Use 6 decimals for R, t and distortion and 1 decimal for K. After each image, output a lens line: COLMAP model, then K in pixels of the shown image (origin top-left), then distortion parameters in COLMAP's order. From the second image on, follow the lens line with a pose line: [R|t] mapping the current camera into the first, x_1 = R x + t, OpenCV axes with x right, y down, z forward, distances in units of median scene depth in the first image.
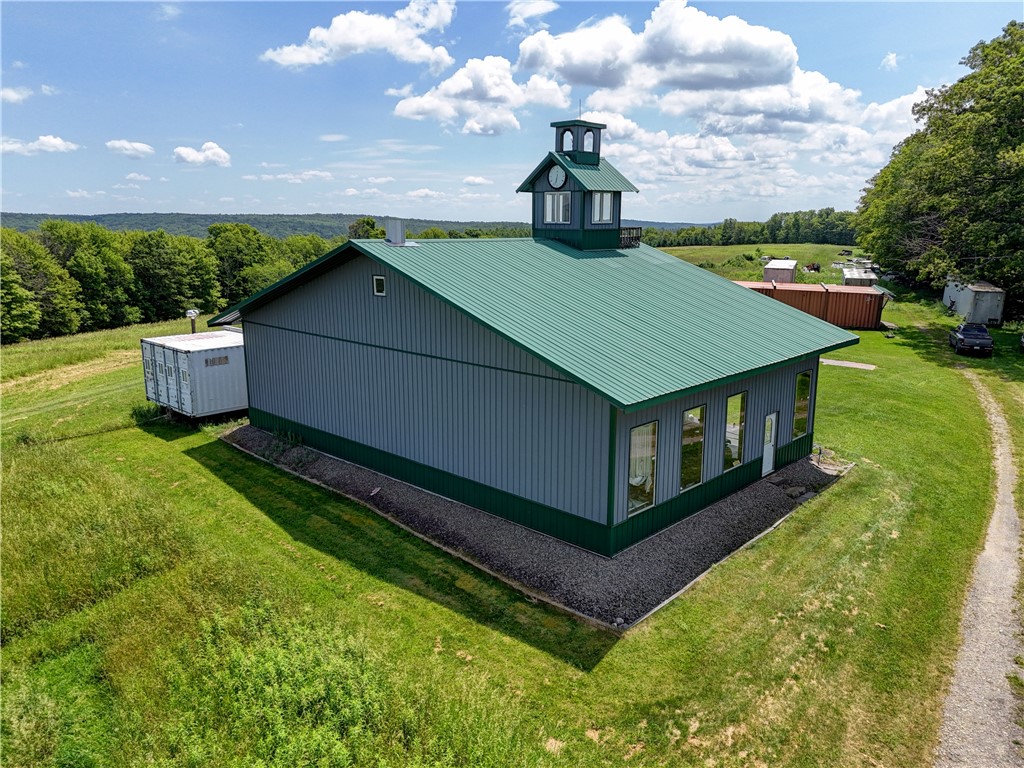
lens RADIAL K [[739.0, 0, 512.0], [0, 739.0, 384.0], [0, 0, 1]] dist [0.075614, -0.069607]
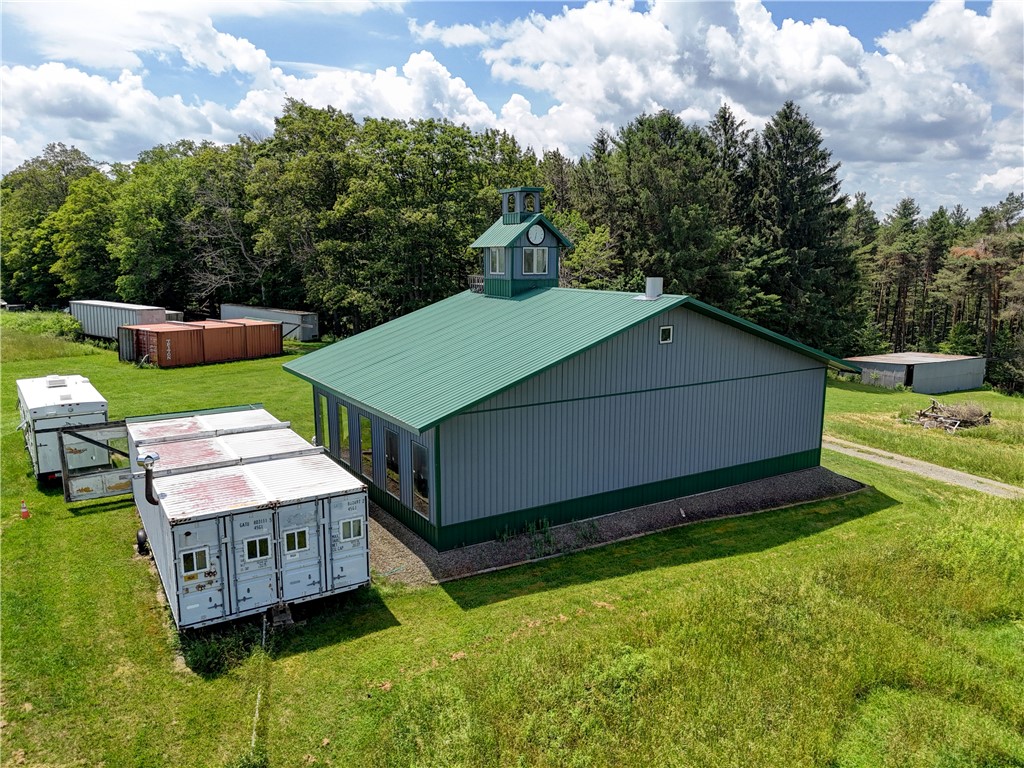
lens RADIAL K [[739.0, 0, 512.0], [0, 739.0, 384.0], [0, 0, 1]] dist [0.075614, -0.069607]
pose [[0.268253, -0.180340, 0.946318, -1.302745], [0.199483, 0.971429, 0.128578, -0.248948], [-0.942468, 0.154283, 0.296563, 0.868315]]
